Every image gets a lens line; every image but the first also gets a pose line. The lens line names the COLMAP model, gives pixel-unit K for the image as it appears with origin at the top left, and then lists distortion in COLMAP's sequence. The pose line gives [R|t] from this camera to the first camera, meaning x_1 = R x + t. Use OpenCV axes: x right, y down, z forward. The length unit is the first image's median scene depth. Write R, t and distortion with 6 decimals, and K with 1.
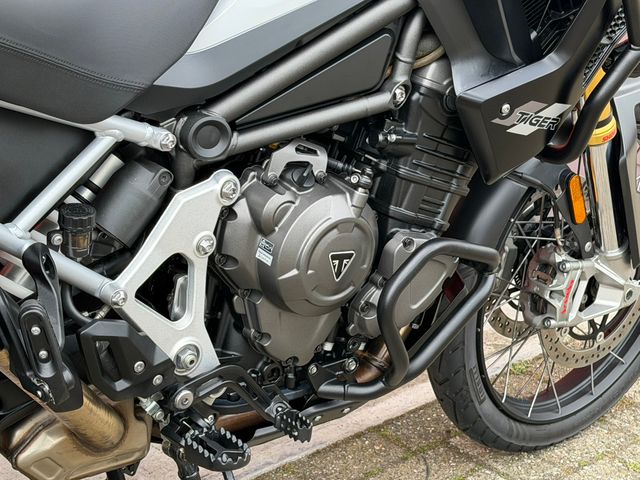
lens RADIAL K [[1415.5, 0, 318.1], [0, 1415.5, 247.6], [0, 0, 1]] dist [0.096919, 0.701496]
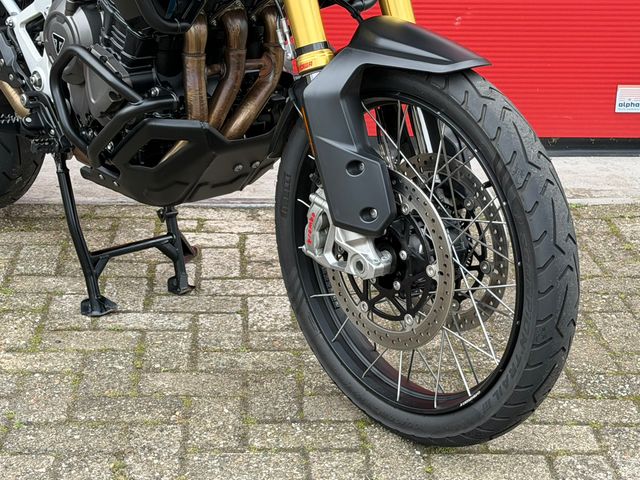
lens RADIAL K [[1415.5, 0, 318.1], [0, 1415.5, 247.6], [0, 0, 1]] dist [0.096919, 0.701496]
pose [[0.037798, 0.239662, -0.970120, 1.604975], [-0.411924, 0.888231, 0.203382, -0.225914], [0.910434, 0.391928, 0.132296, 1.166610]]
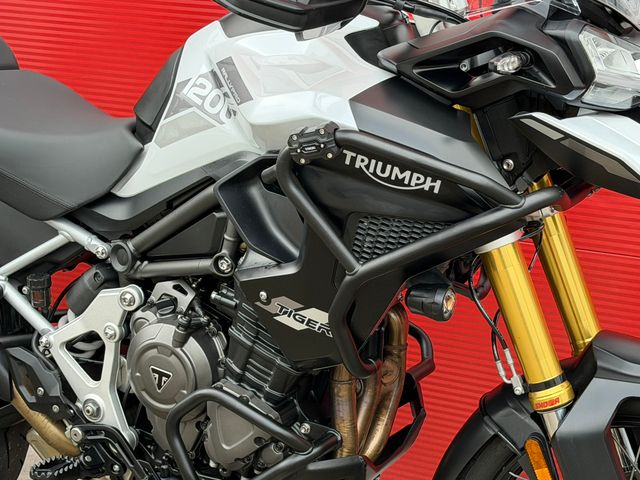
lens RADIAL K [[1415.5, 0, 318.1], [0, 1415.5, 247.6], [0, 0, 1]] dist [0.096919, 0.701496]
pose [[0.371318, 0.170940, -0.912635, 1.249303], [-0.344548, 0.938096, 0.035525, -0.199306], [0.862212, 0.301255, 0.407230, 0.579610]]
